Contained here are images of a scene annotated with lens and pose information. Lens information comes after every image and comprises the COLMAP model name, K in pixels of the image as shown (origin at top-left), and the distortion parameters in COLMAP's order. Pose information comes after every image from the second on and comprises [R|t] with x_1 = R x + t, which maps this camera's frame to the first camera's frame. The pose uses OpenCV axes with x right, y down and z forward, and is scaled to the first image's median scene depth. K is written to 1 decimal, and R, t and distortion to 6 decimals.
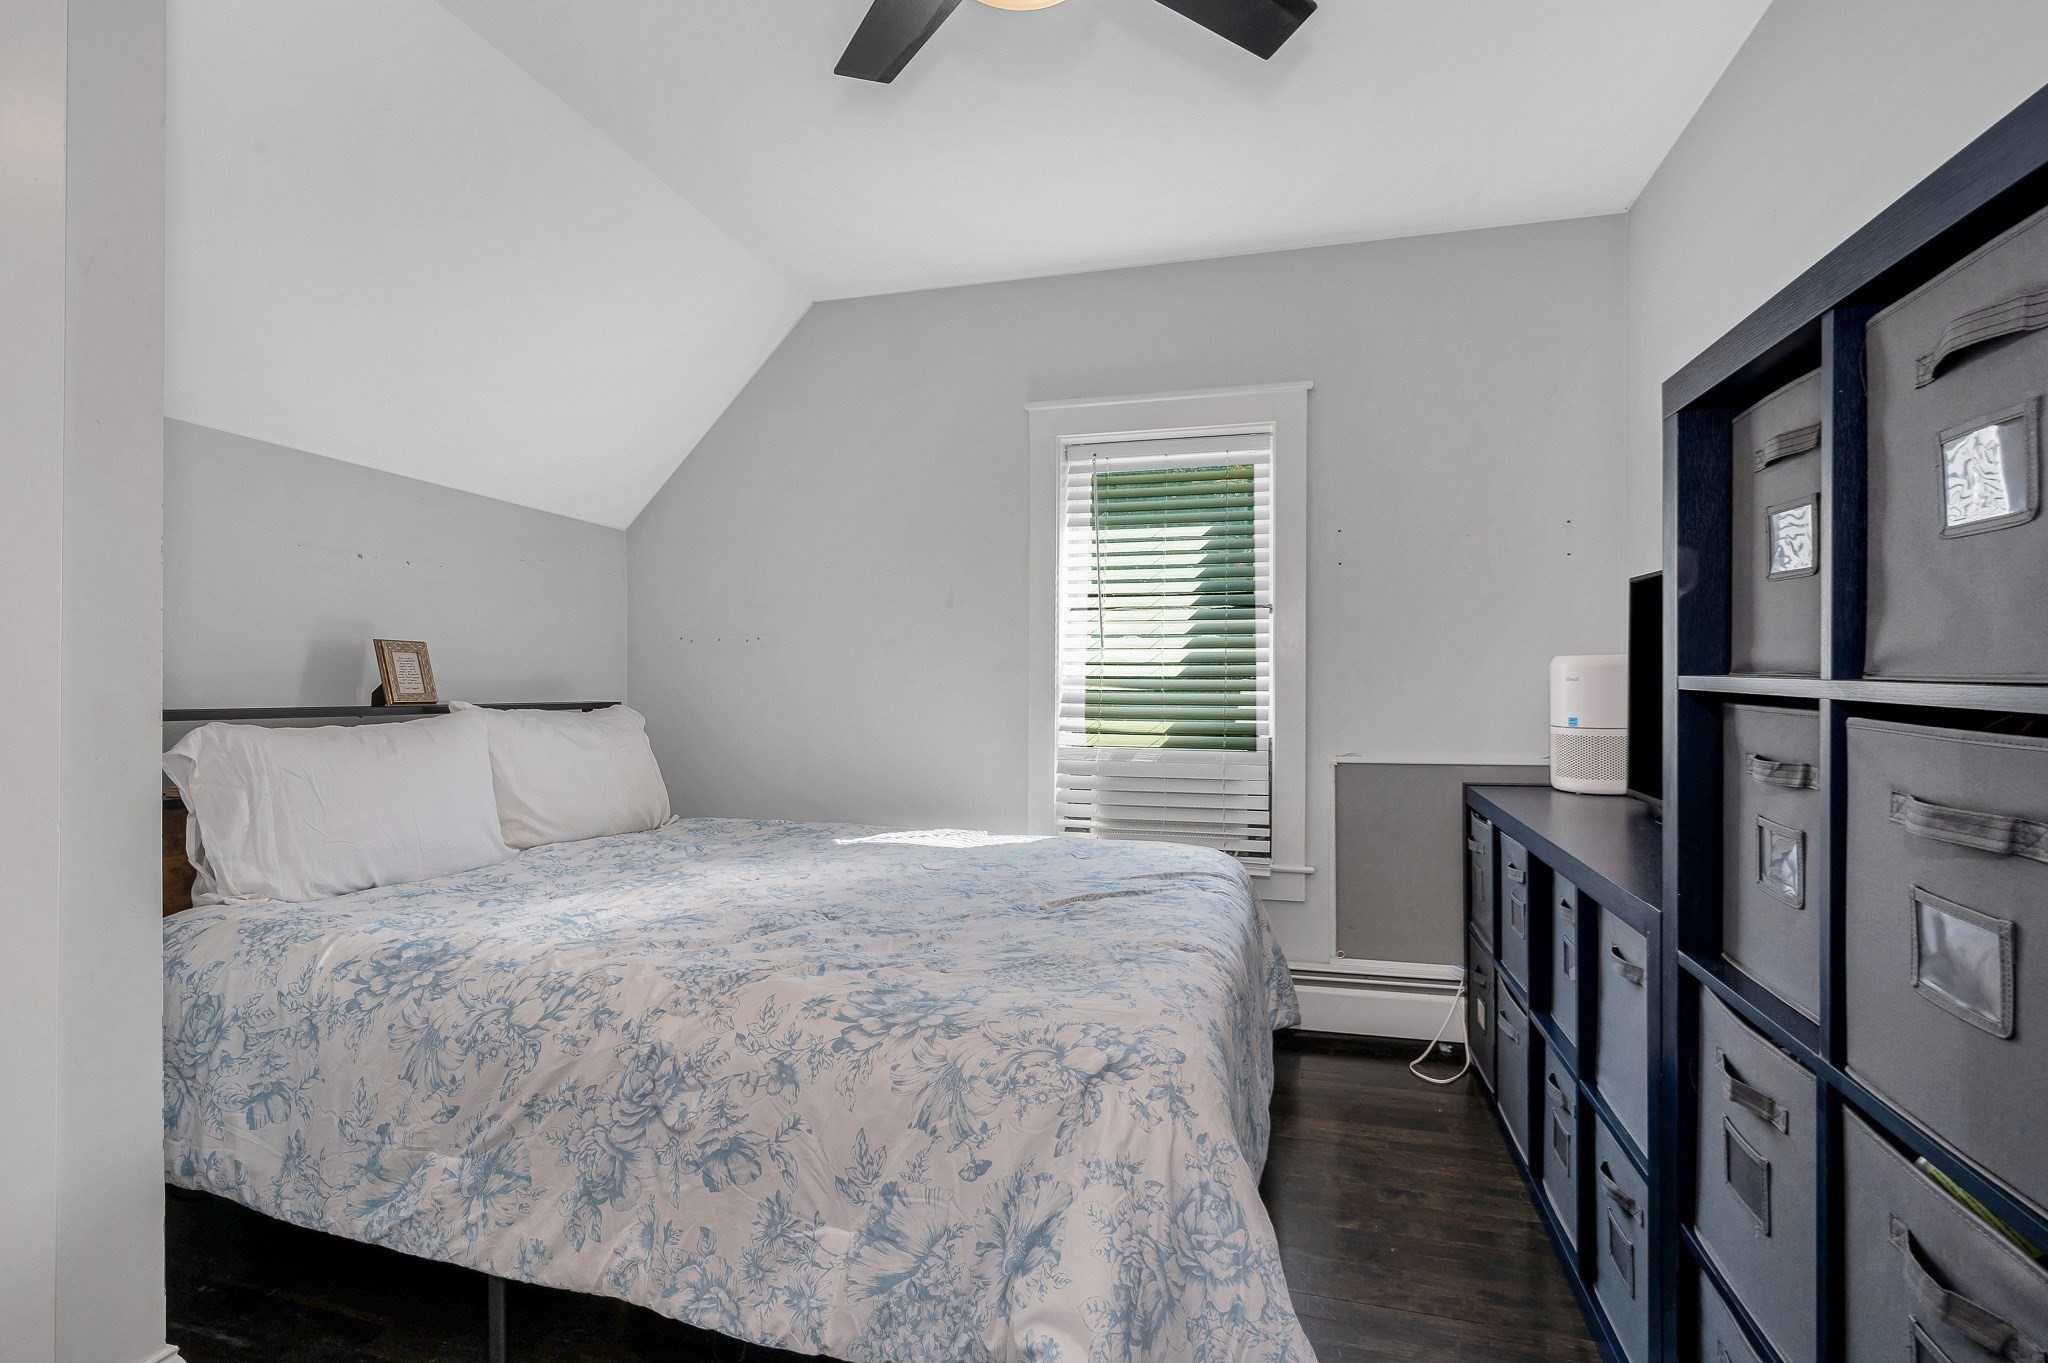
lens RADIAL K [[964.4, 0, 1033.3], [0, 964.4, 678.3], [0, 0, 1]] dist [0.004415, -0.000316]
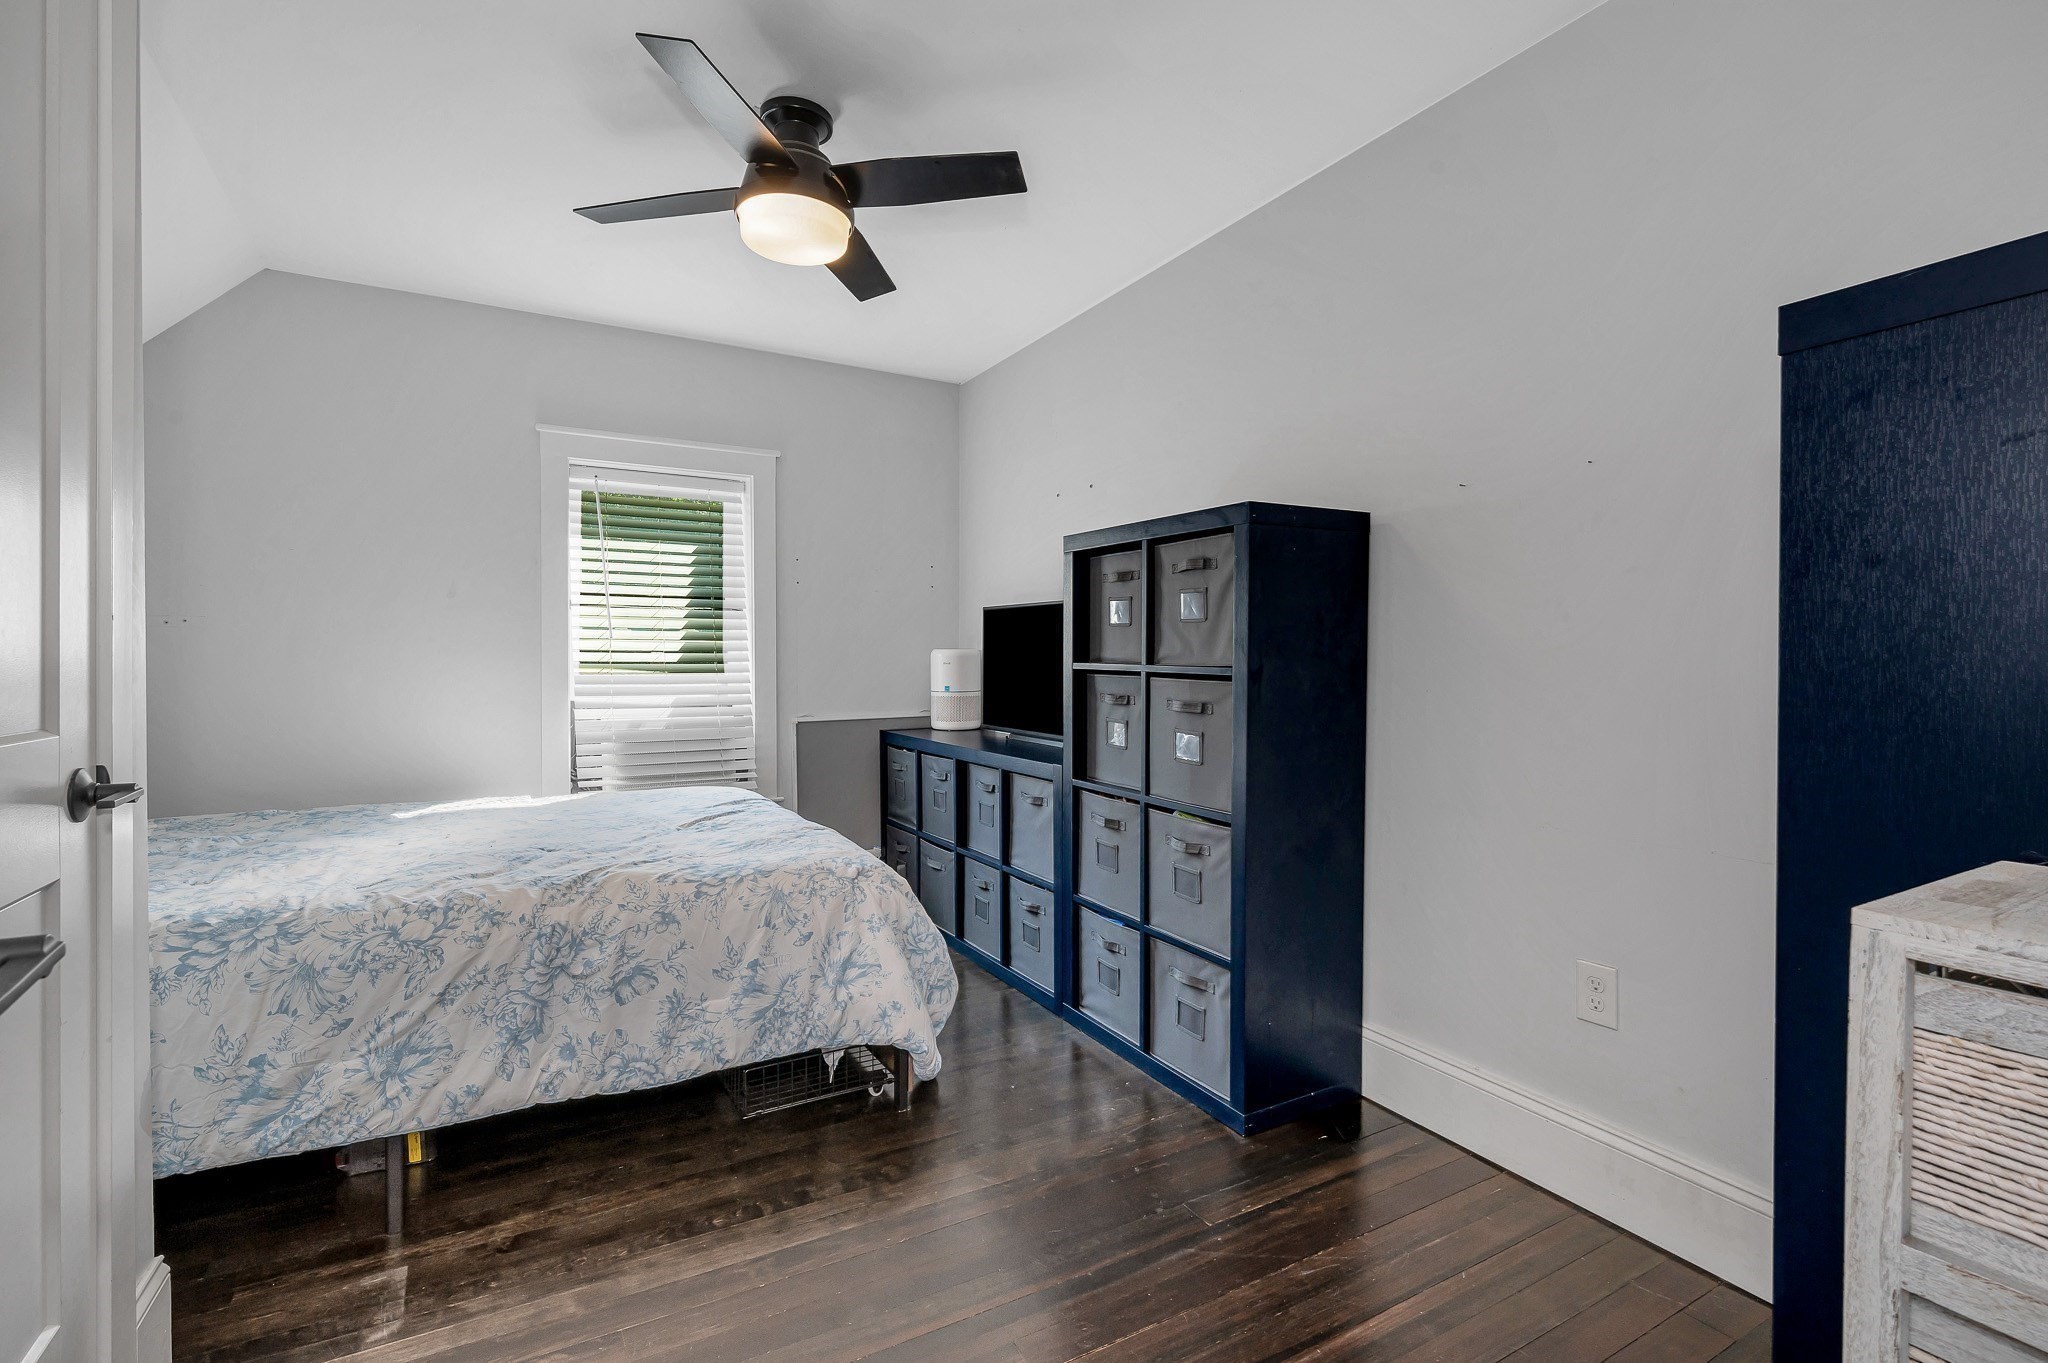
lens RADIAL K [[964.4, 0, 1021.3], [0, 964.4, 668.1], [0, 0, 1]] dist [0.004415, -0.000316]
pose [[0.702276, -0.004930, 0.711887, -0.915675], [-0.000155, 0.999975, 0.007077, -0.005572], [-0.711904, -0.005080, 0.702258, -0.474095]]
